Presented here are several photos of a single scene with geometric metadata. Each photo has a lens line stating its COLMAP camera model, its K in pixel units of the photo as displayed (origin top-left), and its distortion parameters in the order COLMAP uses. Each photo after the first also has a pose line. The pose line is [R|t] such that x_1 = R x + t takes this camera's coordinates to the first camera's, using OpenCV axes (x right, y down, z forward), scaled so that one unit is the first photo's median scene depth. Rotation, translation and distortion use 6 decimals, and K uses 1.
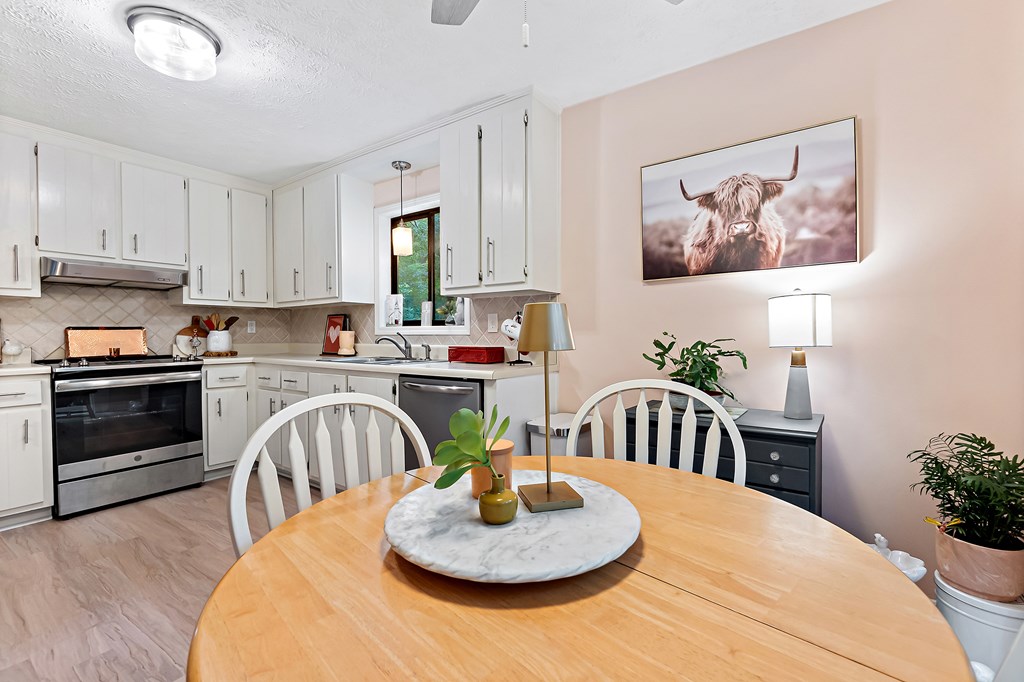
lens RADIAL K [[454.2, 0, 512.5], [0, 454.2, 338.3], [0, 0, 1]] dist [-0.000256, 0.000600]
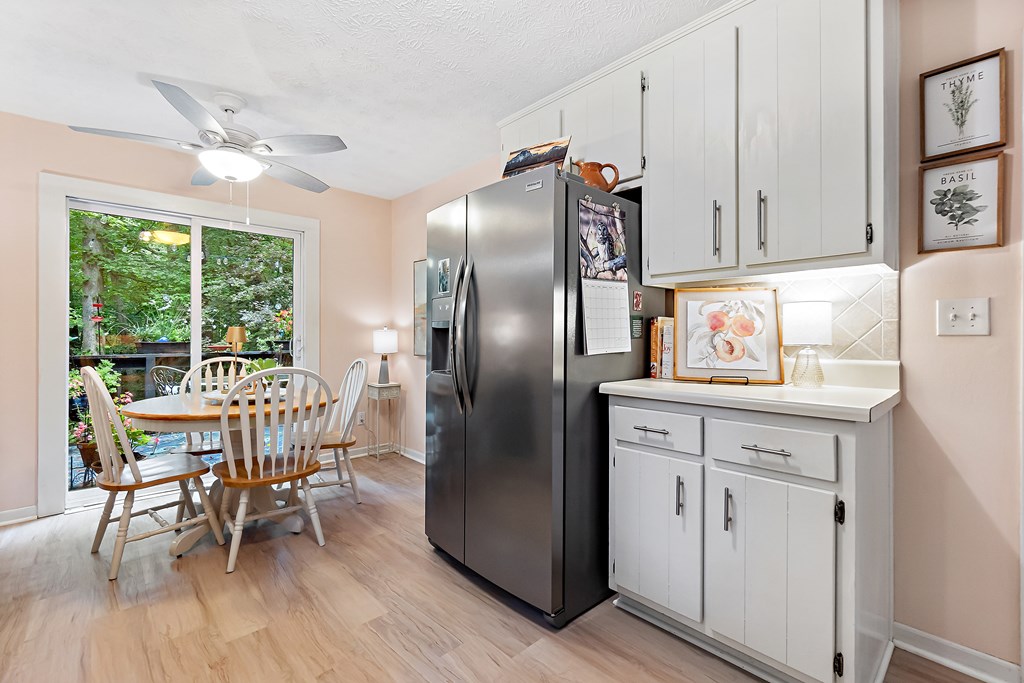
lens RADIAL K [[454.2, 0, 512.8], [0, 454.2, 331.2], [0, 0, 1]] dist [-0.000256, 0.000600]
pose [[-0.982956, 0.007769, 0.183679, -0.599364], [0.009560, 0.999915, 0.008866, -0.016425], [-0.183595, 0.010471, -0.982946, 0.947623]]
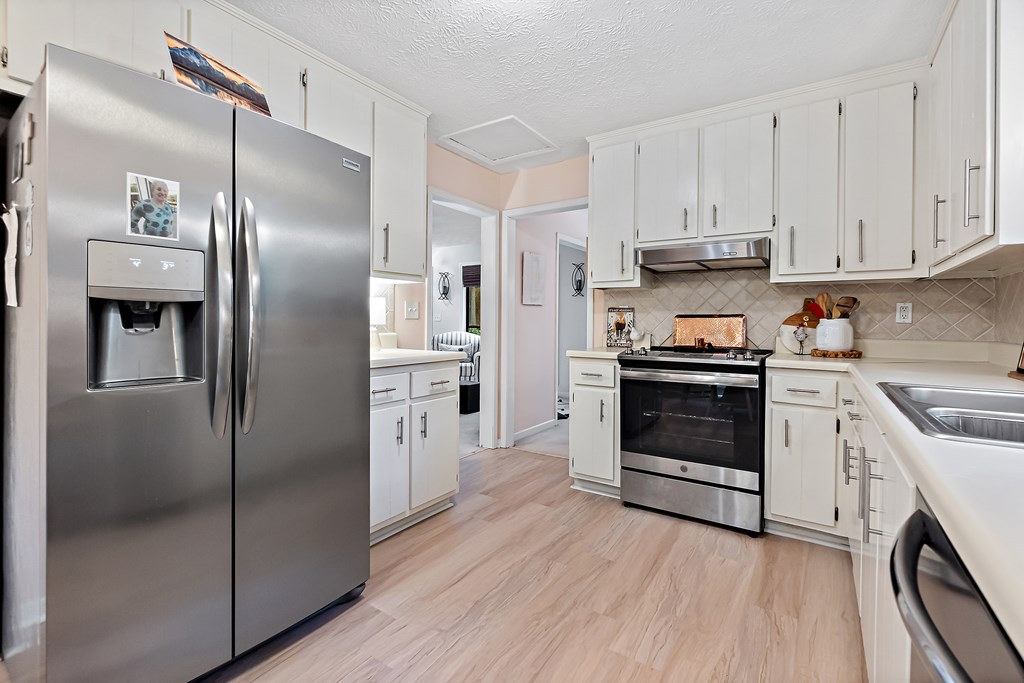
lens RADIAL K [[454.2, 0, 510.0], [0, 454.2, 324.1], [0, 0, 1]] dist [-0.000256, 0.000600]
pose [[0.029208, 0.010986, -0.999513, 0.008726], [-0.020412, 0.999738, 0.010392, -0.007175], [0.999365, 0.020099, 0.029425, 0.583166]]
